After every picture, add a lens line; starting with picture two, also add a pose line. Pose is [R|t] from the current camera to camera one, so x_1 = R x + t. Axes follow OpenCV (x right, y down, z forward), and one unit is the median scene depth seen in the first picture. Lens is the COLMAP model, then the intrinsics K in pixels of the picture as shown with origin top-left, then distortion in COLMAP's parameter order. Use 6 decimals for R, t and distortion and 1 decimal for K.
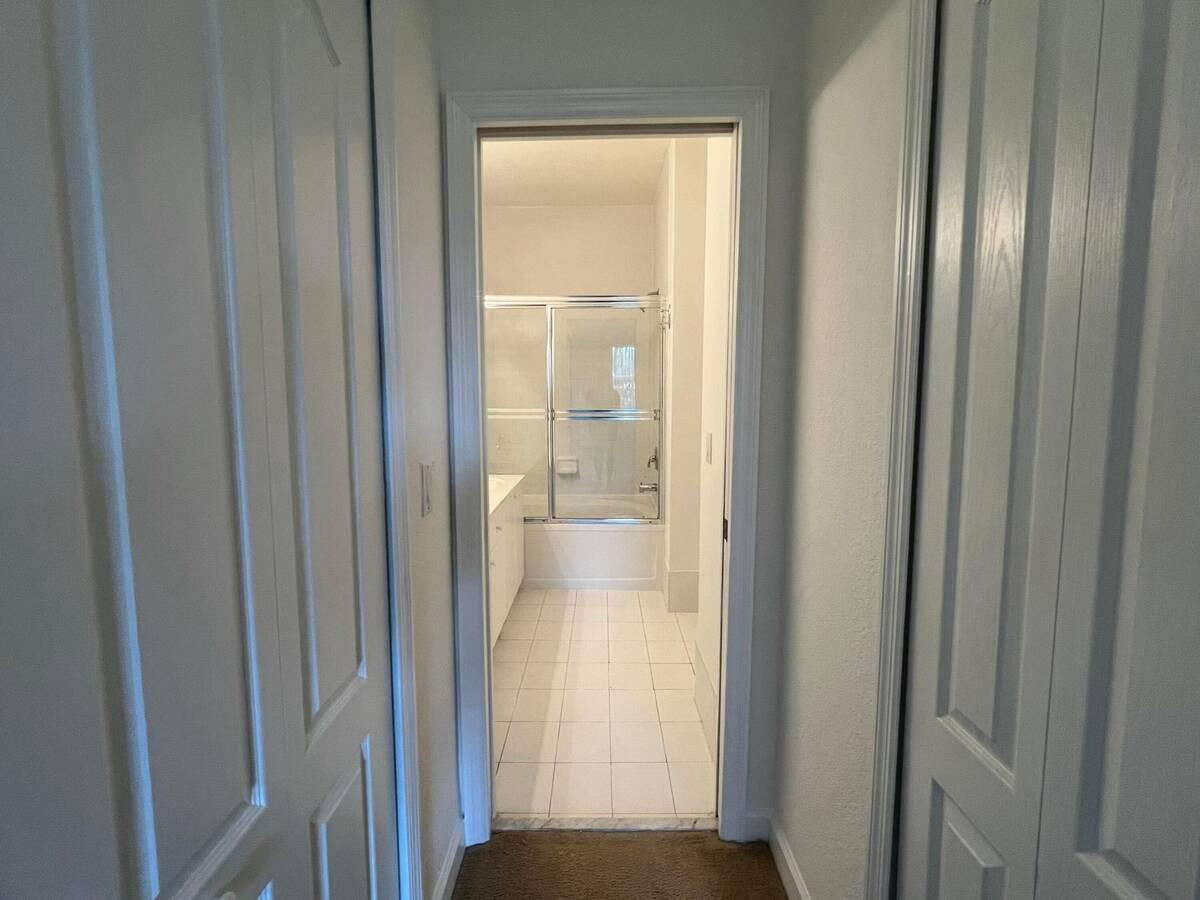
lens RADIAL K [[593.2, 0, 592.2], [0, 593.2, 446.0], [0, 0, 1]] dist [0.000082, -0.000575]
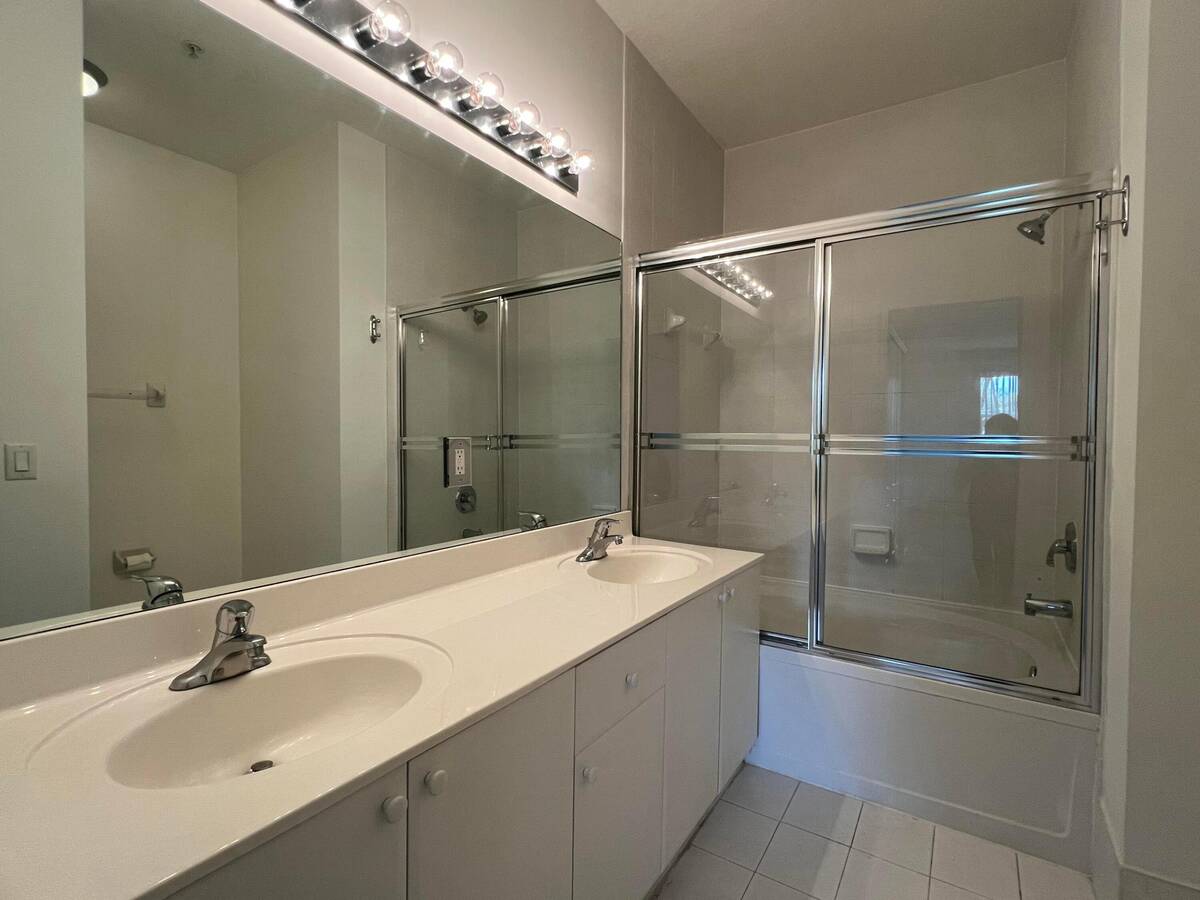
lens RADIAL K [[593.2, 0, 586.2], [0, 593.2, 448.8], [0, 0, 1]] dist [0.000082, -0.000575]
pose [[0.849290, 0.022505, -0.527446, 0.033135], [-0.063609, 0.996174, -0.059919, -0.004659], [0.524080, 0.084439, 0.847473, 0.453908]]
